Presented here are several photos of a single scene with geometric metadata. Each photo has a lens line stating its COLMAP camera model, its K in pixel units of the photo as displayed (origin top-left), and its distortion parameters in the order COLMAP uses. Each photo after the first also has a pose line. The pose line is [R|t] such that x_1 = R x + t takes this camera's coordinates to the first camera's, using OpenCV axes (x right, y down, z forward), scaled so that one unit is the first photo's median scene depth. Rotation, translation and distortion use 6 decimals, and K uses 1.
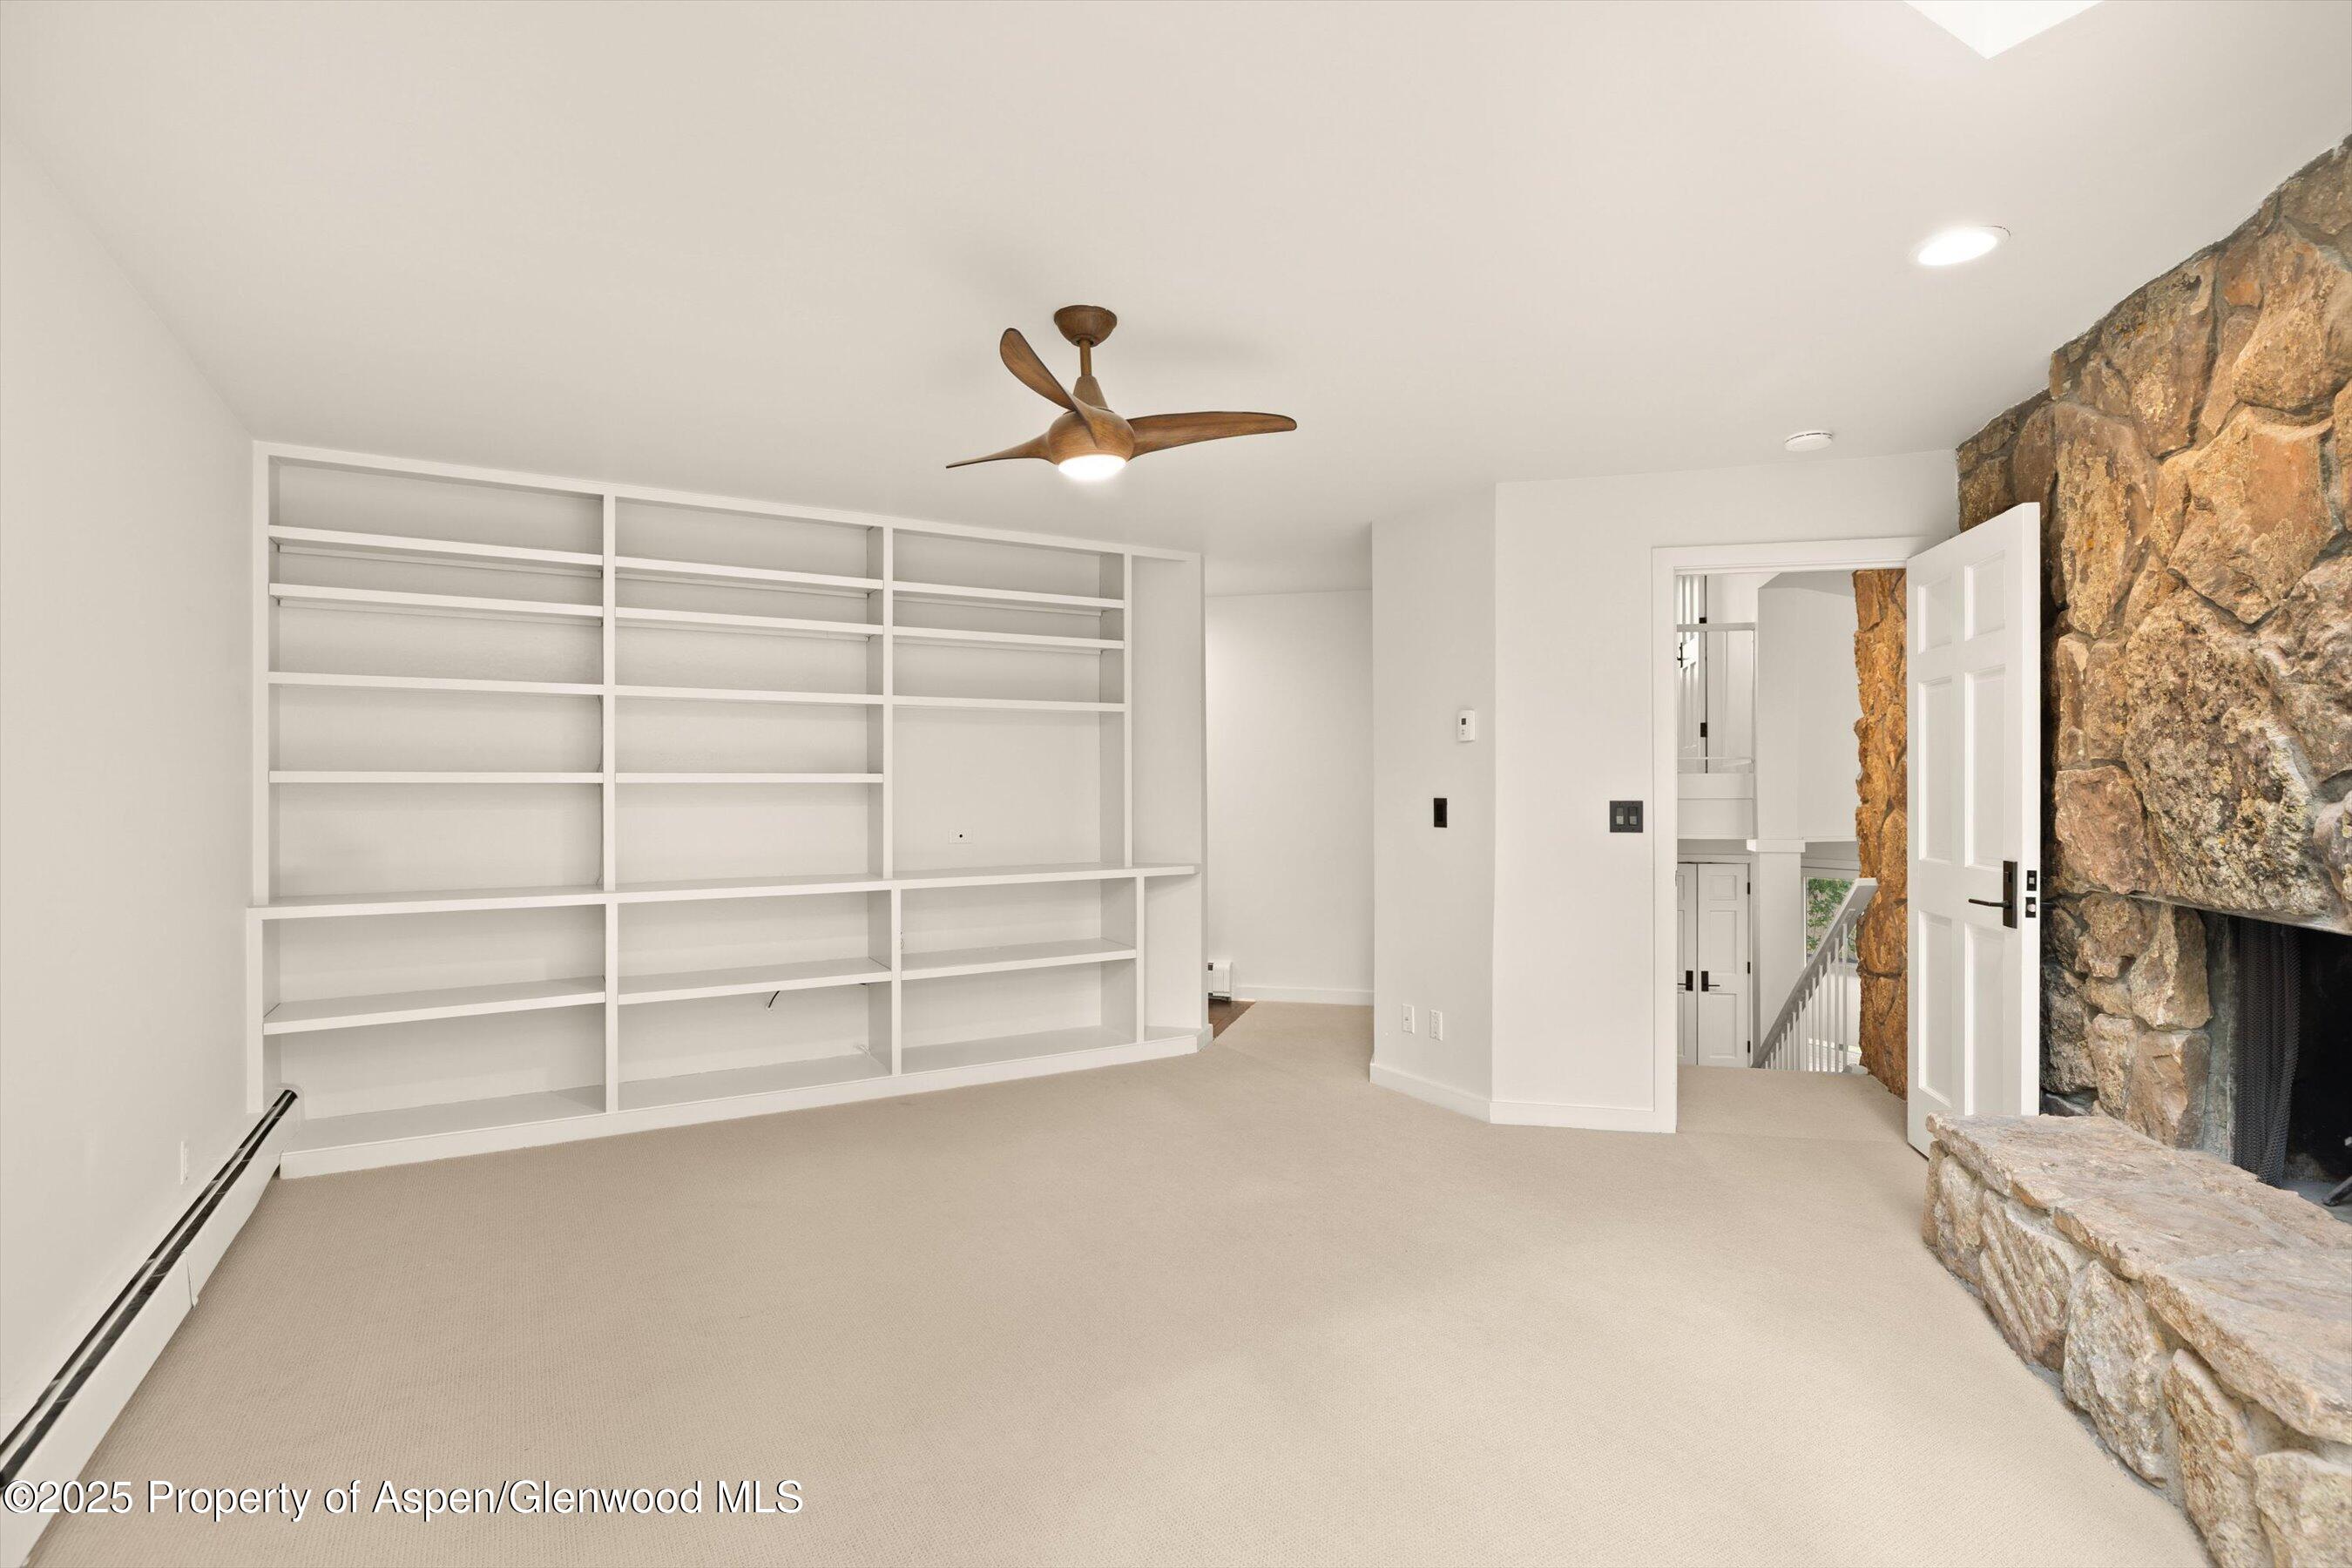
lens RADIAL K [[1139.3, 0, 1179.7], [0, 1139.3, 782.9], [0, 0, 1]] dist [-0.000467, -0.000064]
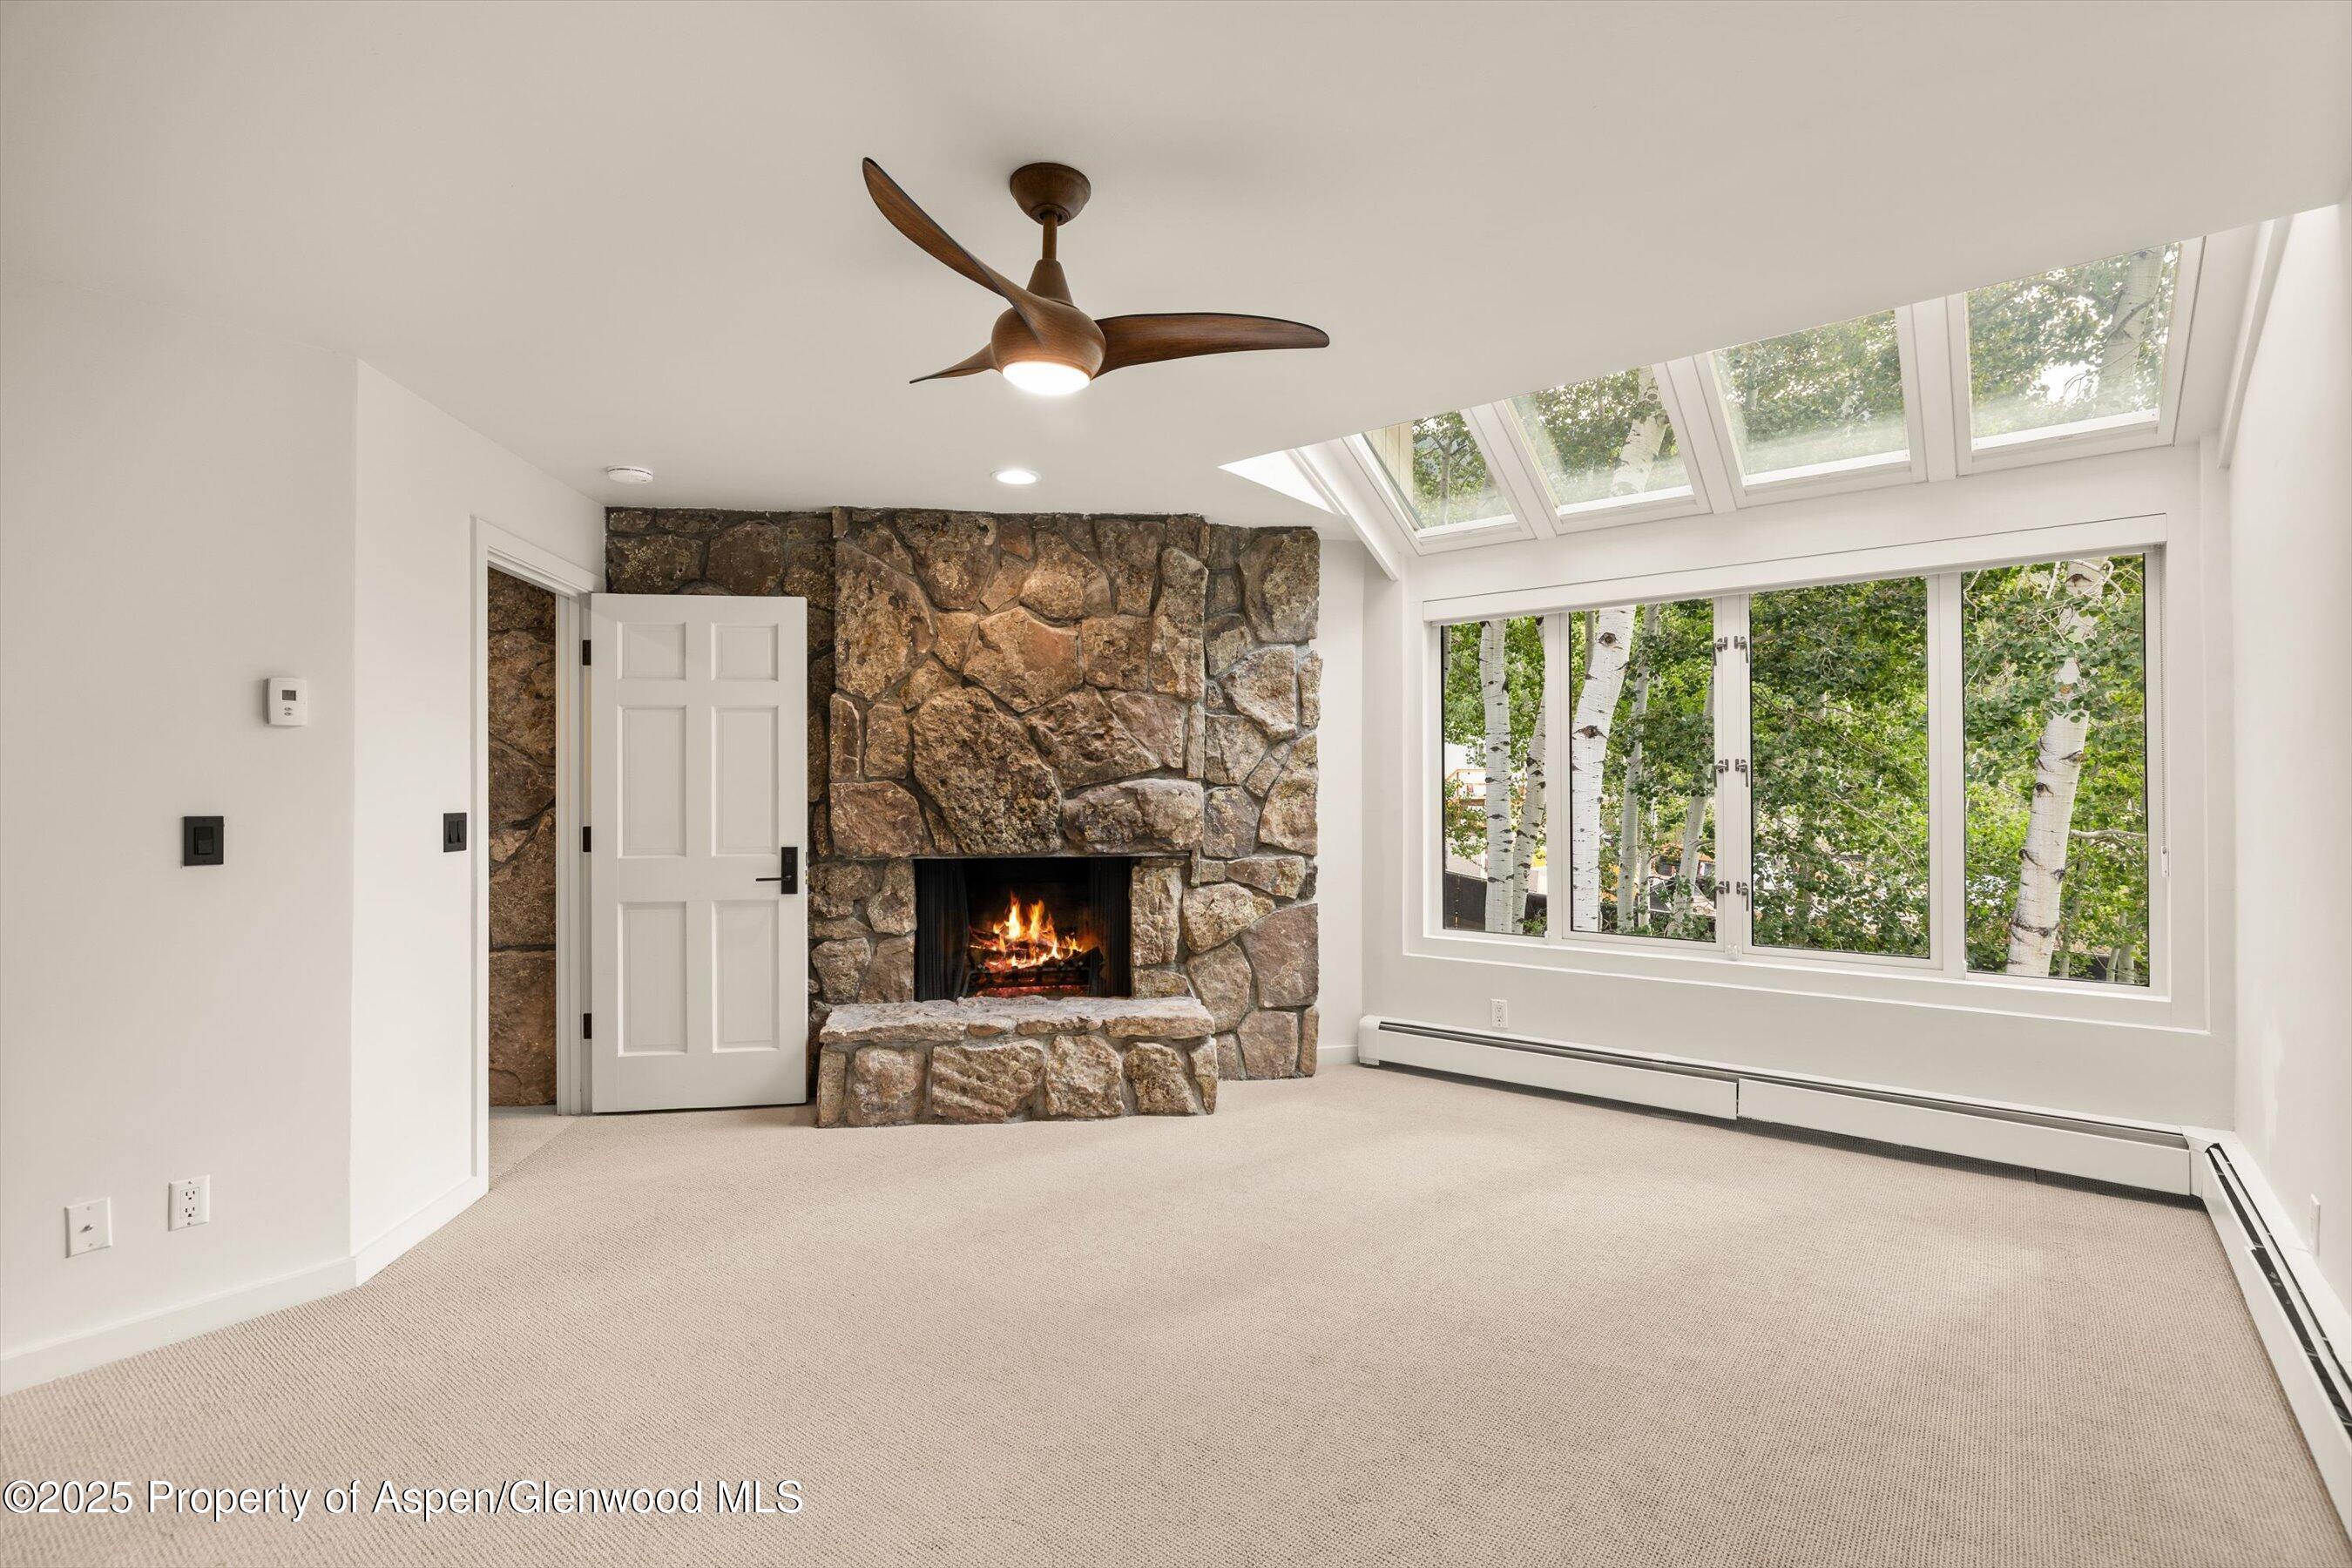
lens RADIAL K [[1086.3, 0, 1189.4], [0, 1086.3, 780.5], [0, 0, 1]] dist [0.002106, 0.000426]
pose [[-0.384287, 0.012429, 0.923130, -0.941368], [0.003497, 0.999922, -0.012007, 0.005950], [-0.923207, -0.001386, -0.384301, 1.426226]]
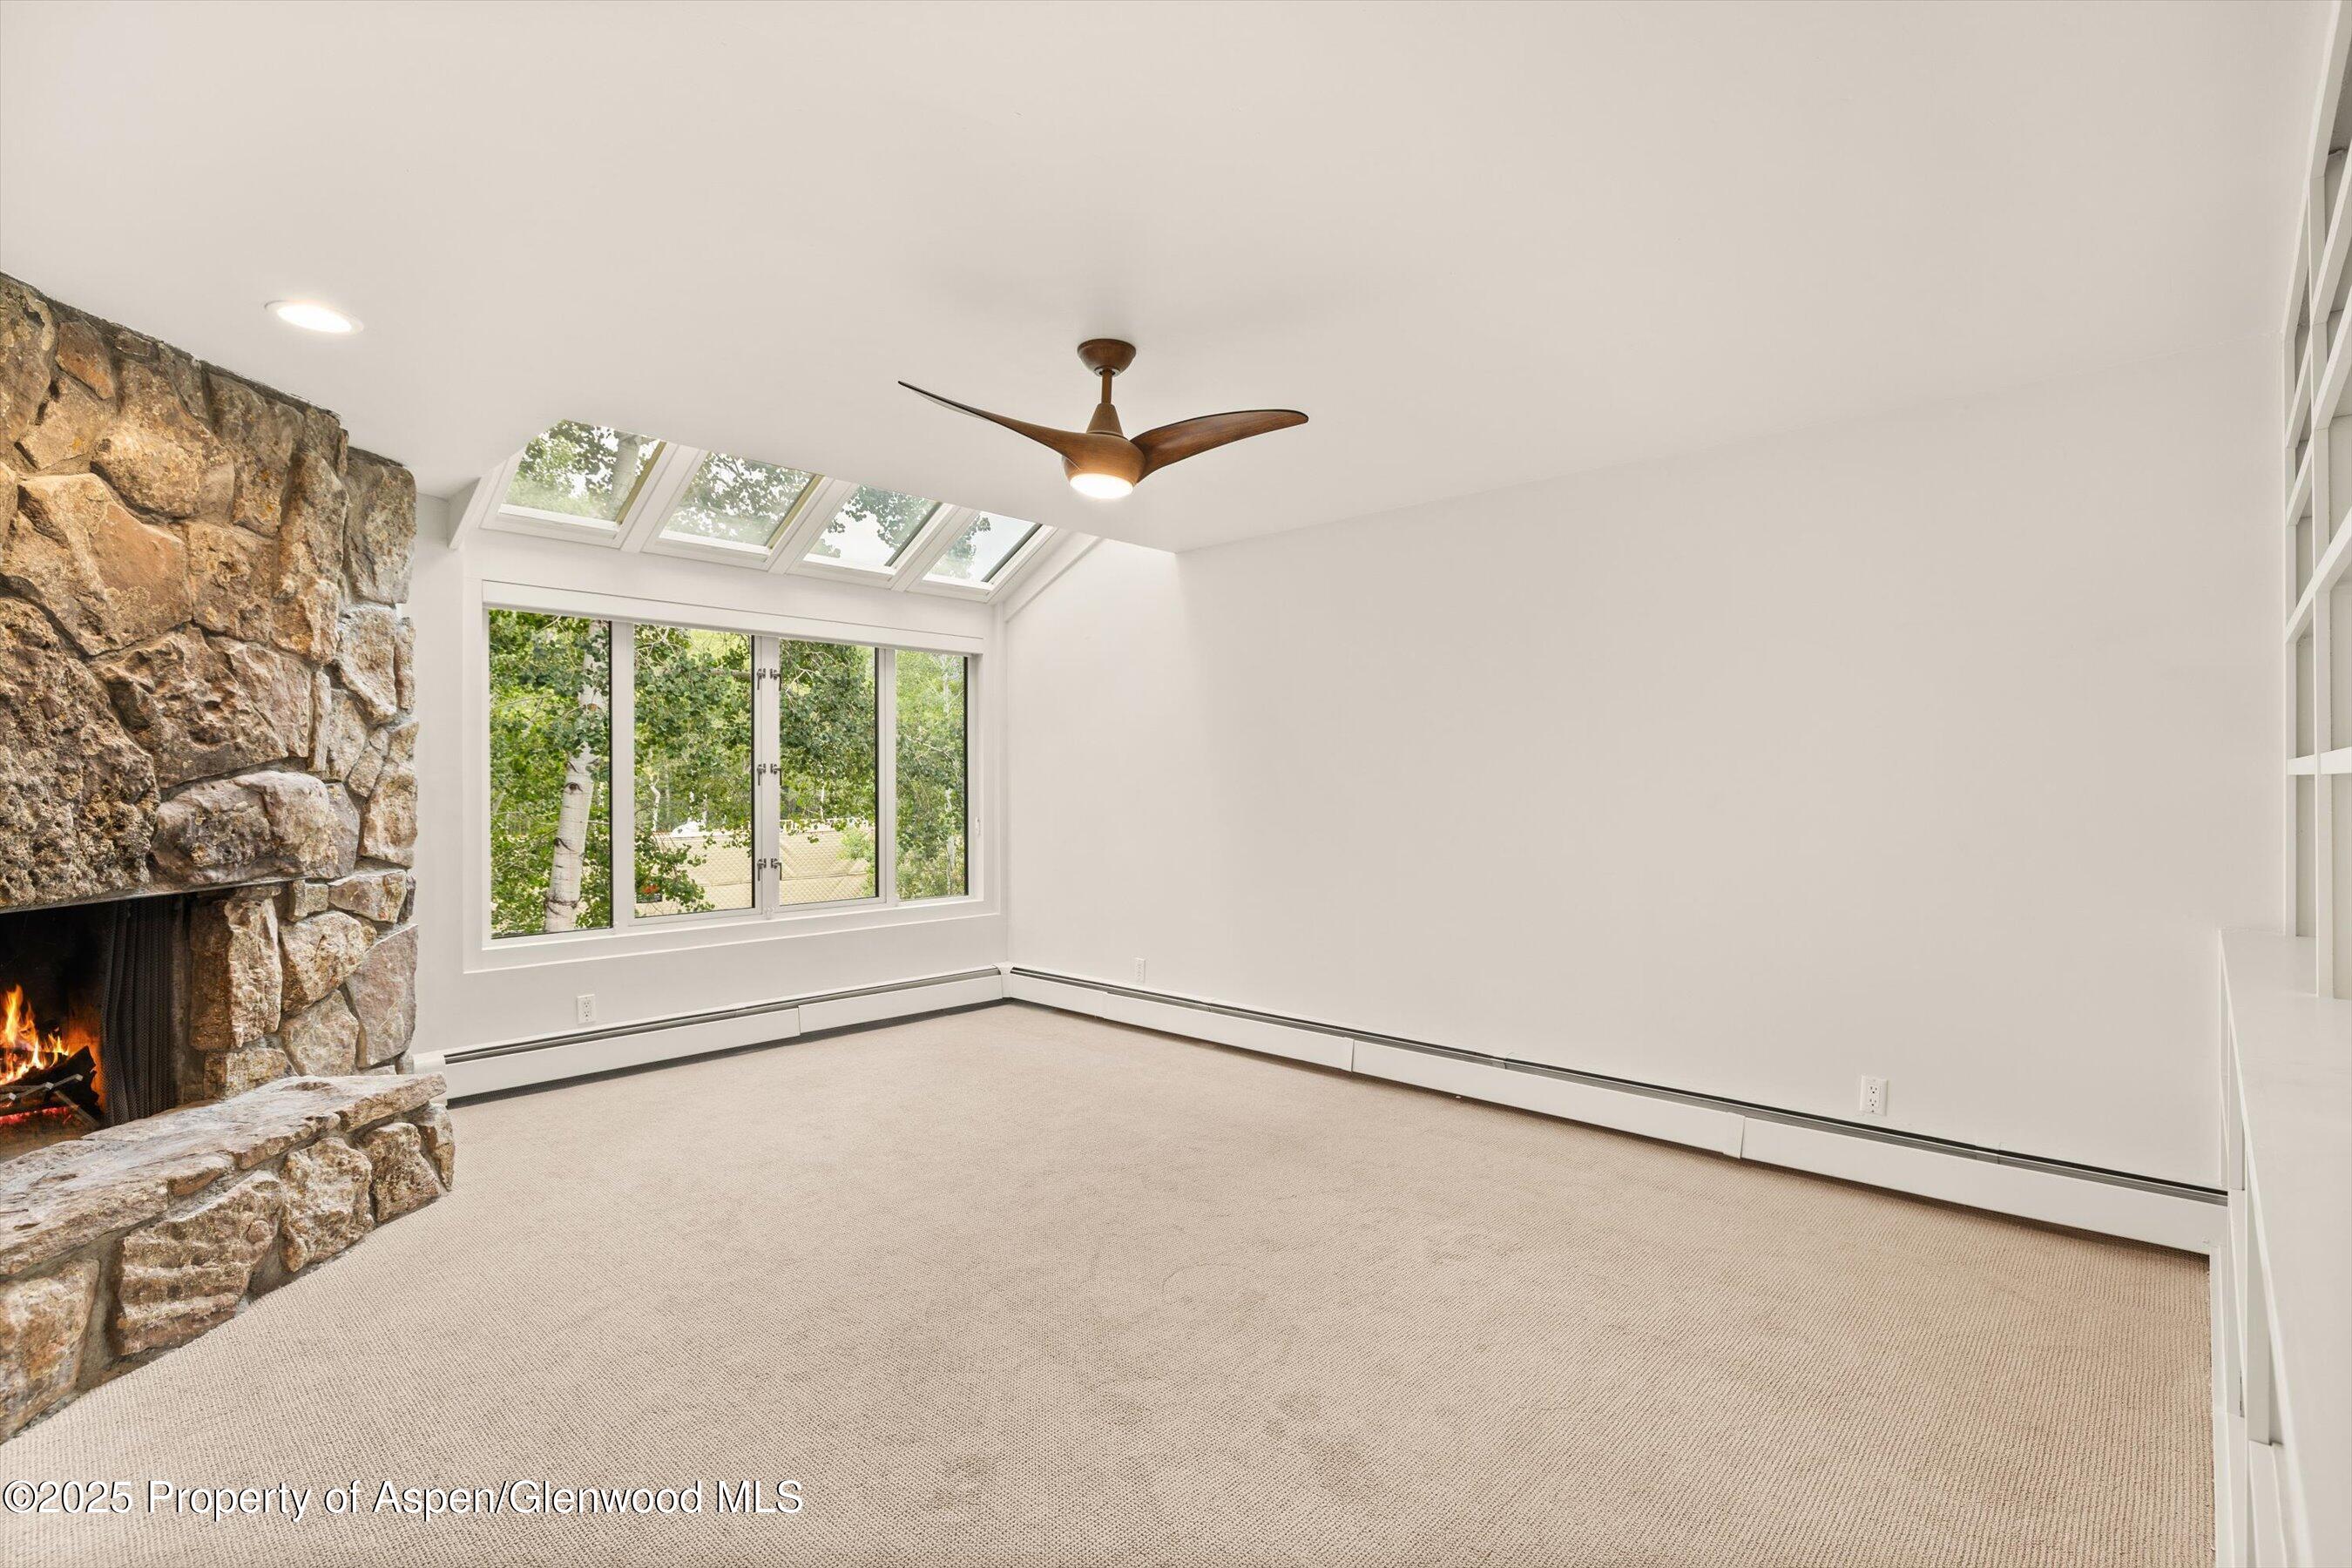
lens RADIAL K [[1066.0, 0, 1175.4], [0, 1066.0, 784.2], [0, 0, 1]] dist [0.001646, -0.000377]
pose [[-0.959958, 0.006992, -0.280056, 0.160537], [0.007460, 0.999972, -0.000604, 0.004177], [0.280044, -0.002669, -0.959984, 2.322900]]
